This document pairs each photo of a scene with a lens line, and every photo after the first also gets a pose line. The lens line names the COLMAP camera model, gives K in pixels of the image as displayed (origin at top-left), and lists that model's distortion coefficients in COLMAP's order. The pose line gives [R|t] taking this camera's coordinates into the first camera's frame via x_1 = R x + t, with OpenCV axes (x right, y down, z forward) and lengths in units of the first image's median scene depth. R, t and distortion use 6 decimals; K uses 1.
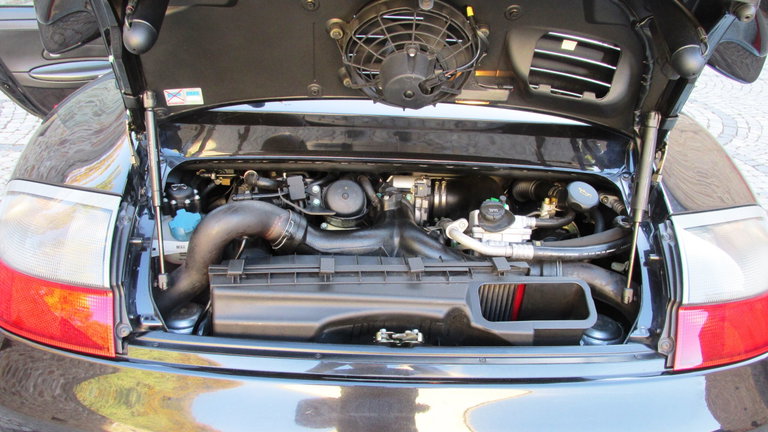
lens RADIAL K [[634.4, 0, 384.0], [0, 634.4, 216.0], [0, 0, 1]] dist [-0.011854, -0.026793]
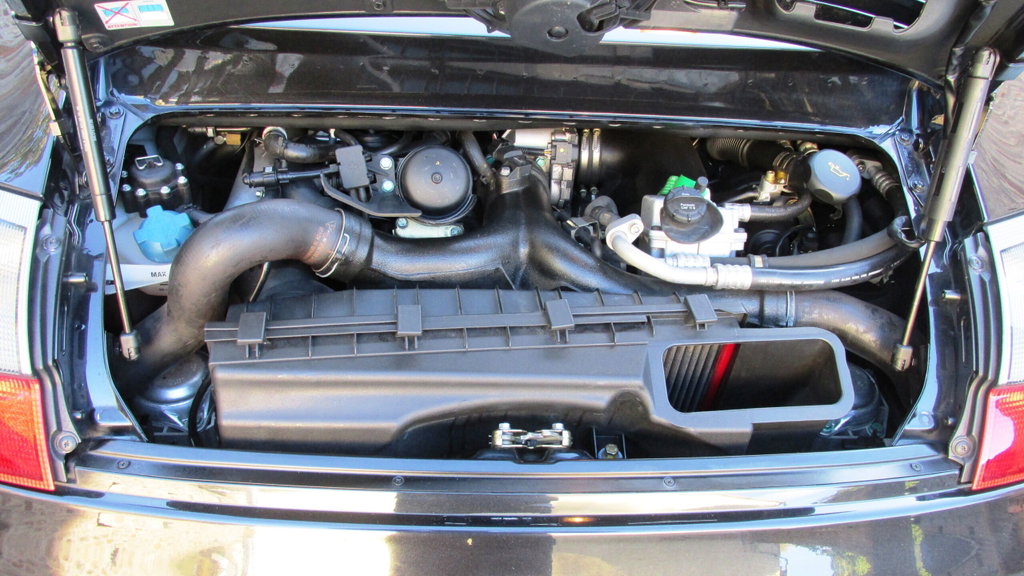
lens RADIAL K [[845.8, 0, 512.0], [0, 845.8, 288.0], [0, 0, 1]] dist [-0.011854, -0.026793]
pose [[0.999454, -0.004323, 0.032771, -0.018867], [-0.003700, 0.970549, 0.240876, -0.130557], [-0.032847, -0.240865, 0.970003, 0.230095]]
